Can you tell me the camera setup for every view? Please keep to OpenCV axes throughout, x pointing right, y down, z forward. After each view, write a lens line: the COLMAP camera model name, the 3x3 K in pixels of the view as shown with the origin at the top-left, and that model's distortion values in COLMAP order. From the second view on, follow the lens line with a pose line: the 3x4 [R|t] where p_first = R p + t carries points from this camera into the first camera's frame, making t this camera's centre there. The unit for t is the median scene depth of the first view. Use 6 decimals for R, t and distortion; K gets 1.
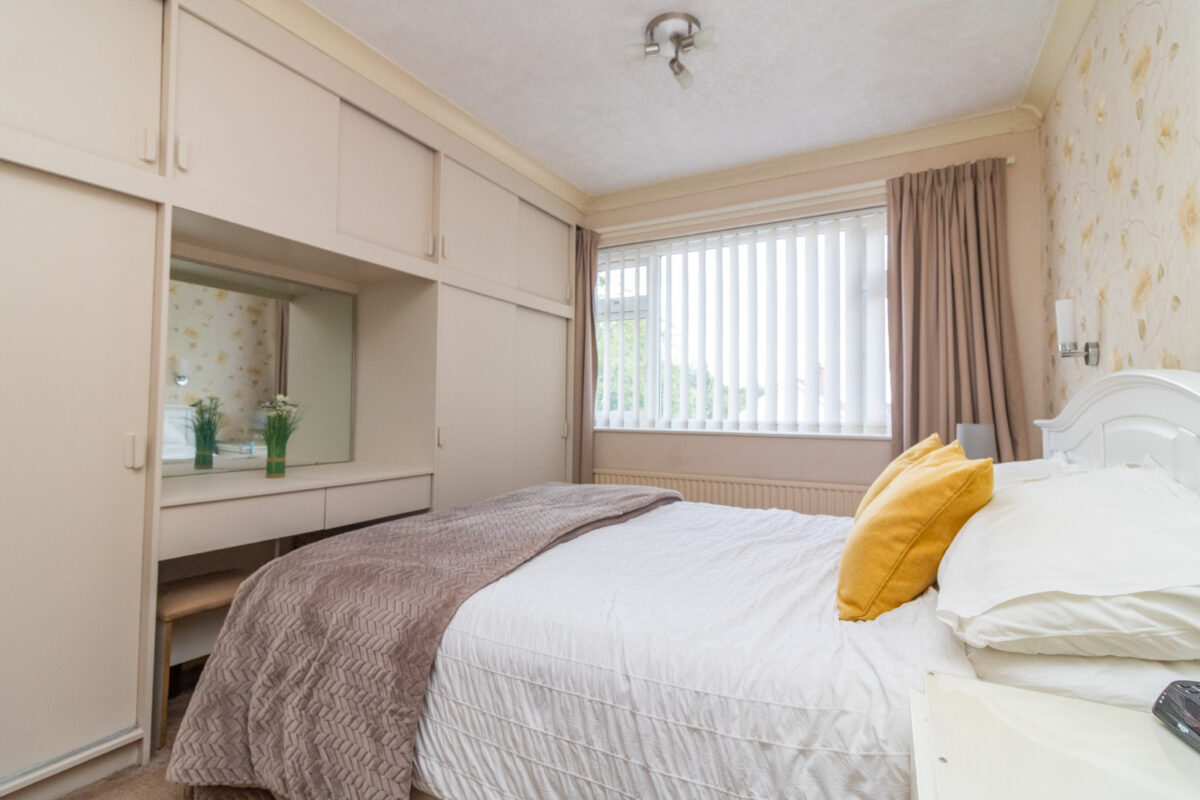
lens RADIAL K [[553.4, 0, 603.7], [0, 553.4, 393.4], [0, 0, 1]] dist [0.002100, 0.000398]
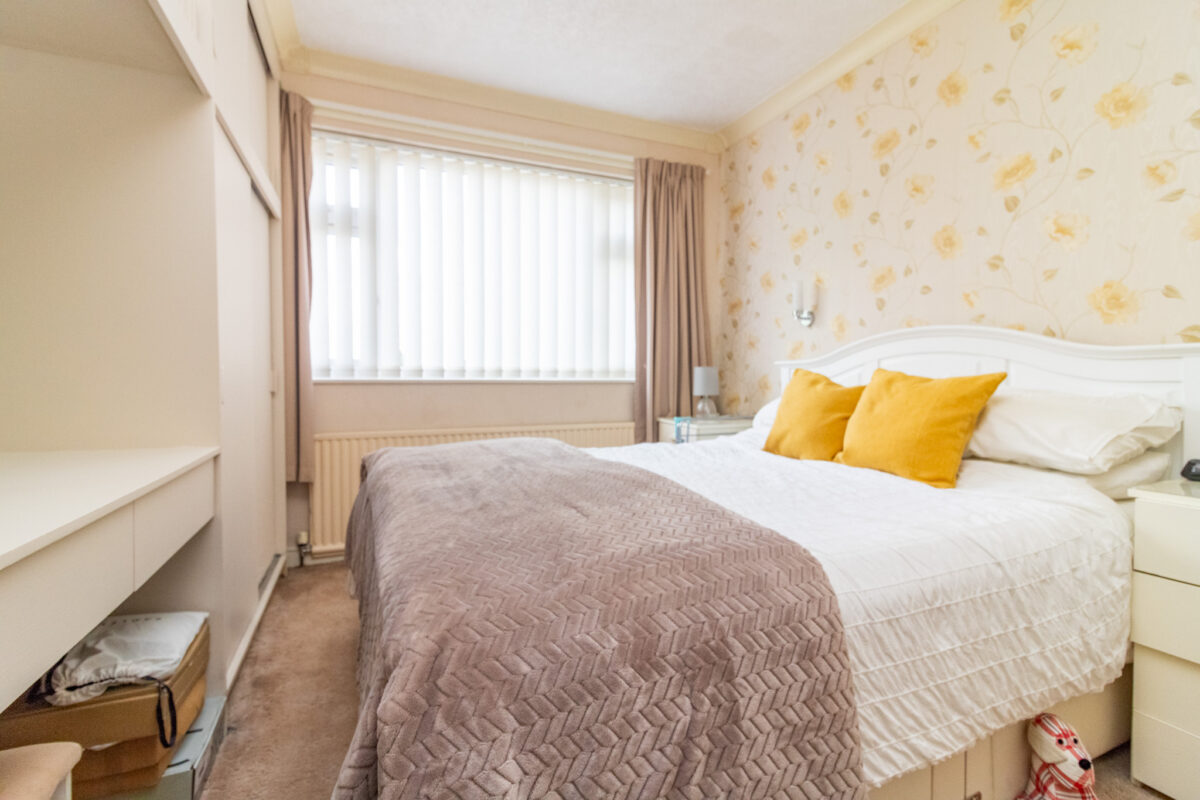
lens RADIAL K [[548.7, 0, 598.1], [0, 548.7, 395.9], [0, 0, 1]] dist [0.003520, 0.000466]
pose [[0.615115, -0.037633, 0.787539, -0.468669], [-0.022284, 0.997631, 0.065077, 0.038556], [-0.788123, -0.057579, 0.612819, 0.339506]]
